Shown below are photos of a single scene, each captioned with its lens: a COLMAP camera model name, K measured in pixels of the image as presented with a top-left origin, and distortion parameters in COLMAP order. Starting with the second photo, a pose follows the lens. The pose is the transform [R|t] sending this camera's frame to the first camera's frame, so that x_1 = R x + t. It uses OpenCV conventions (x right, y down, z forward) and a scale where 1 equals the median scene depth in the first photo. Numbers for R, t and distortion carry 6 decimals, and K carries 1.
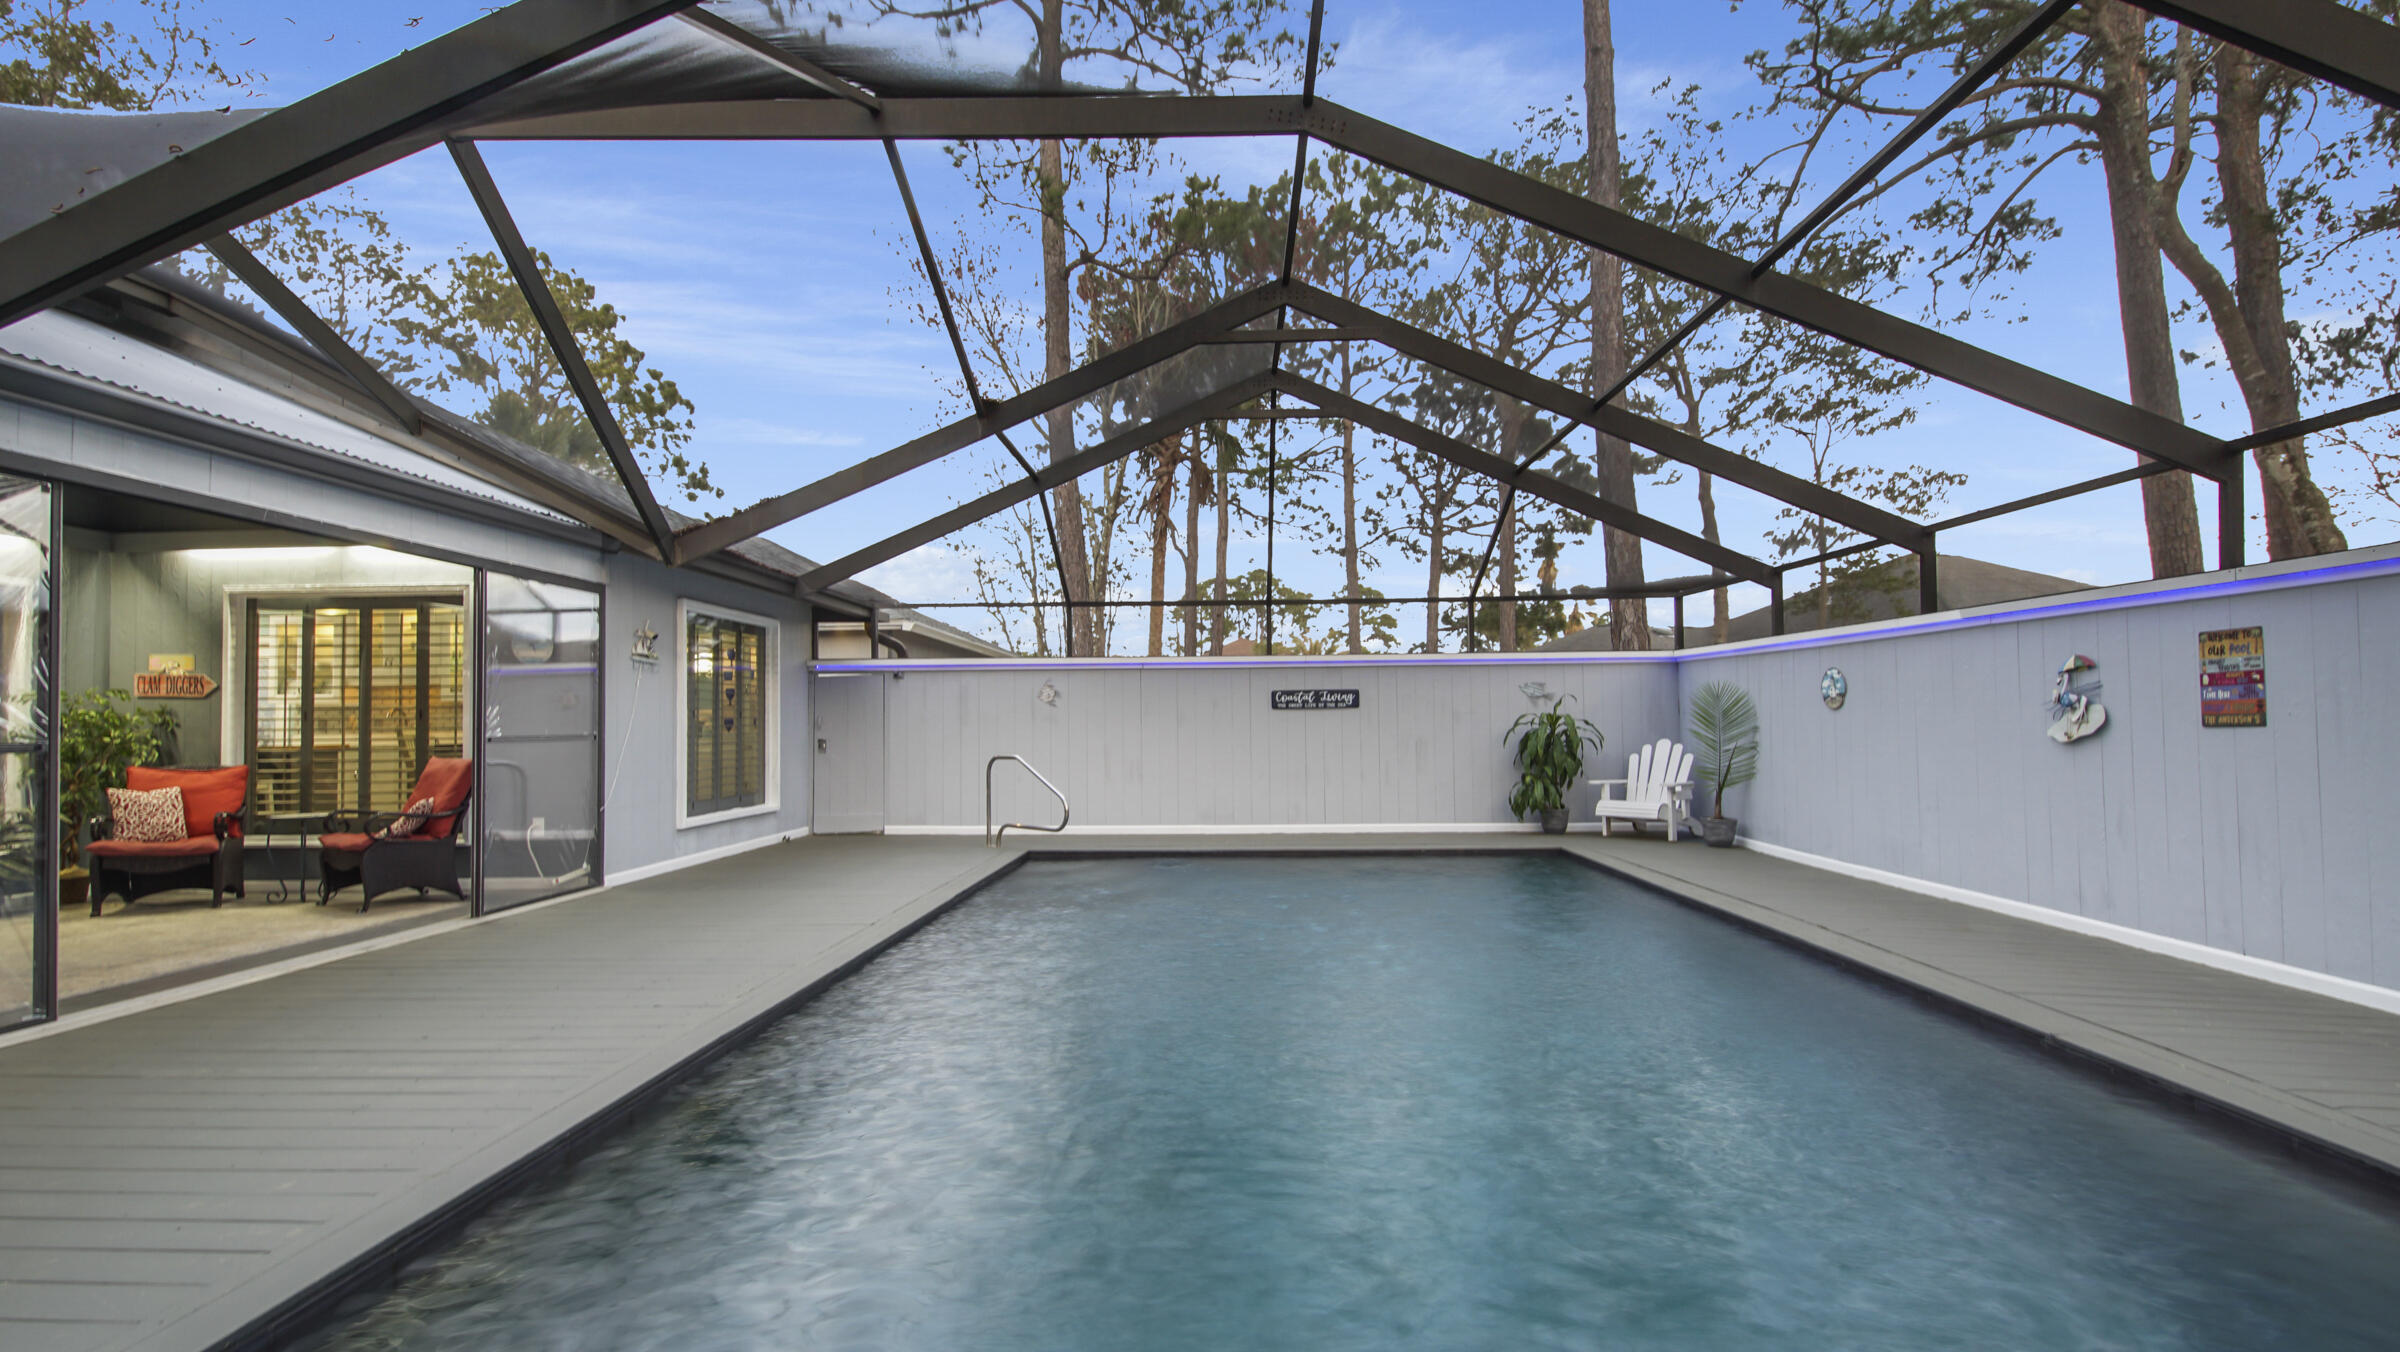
lens RADIAL K [[1060.6, 0, 1200.4], [0, 1060.6, 720.4], [0, 0, 1]] dist [0.041982, -0.022264]
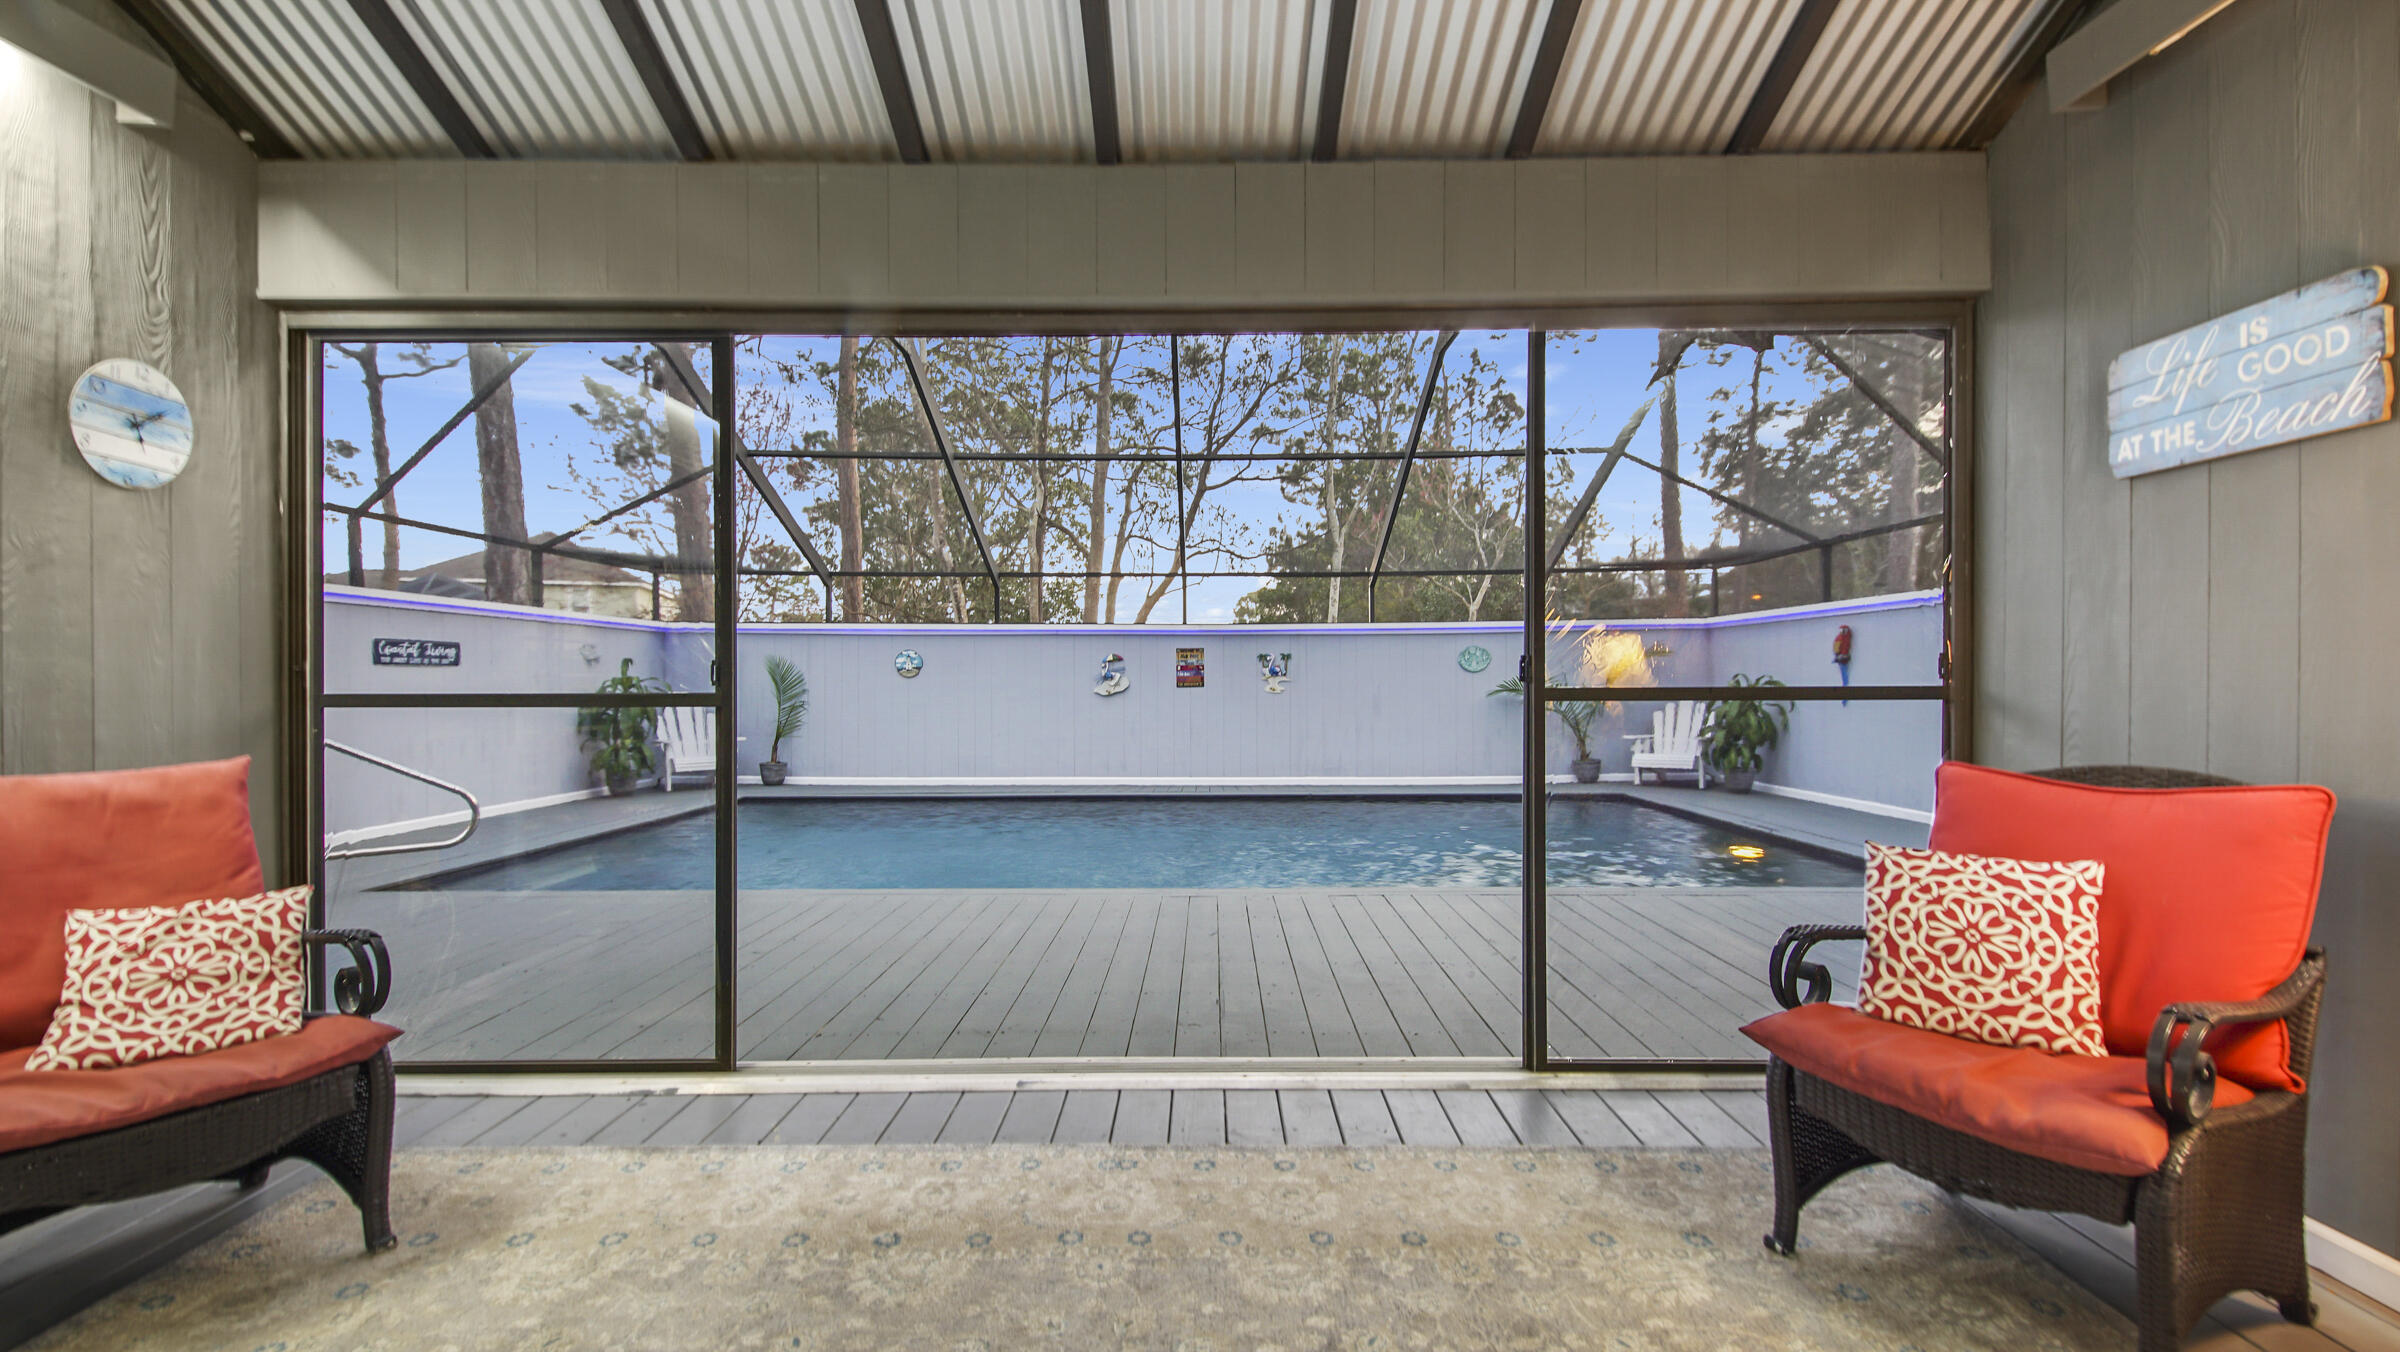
lens RADIAL K [[1047.1, 0, 1200.1], [0, 1047.1, 686.9], [0, 0, 1]] dist [0.033949, -0.020594]
pose [[-0.035285, 0.005927, 0.999360, -0.722600], [0.000718, 0.999982, -0.005905, 0.009684], [-0.999377, 0.000509, -0.035288, 0.517229]]
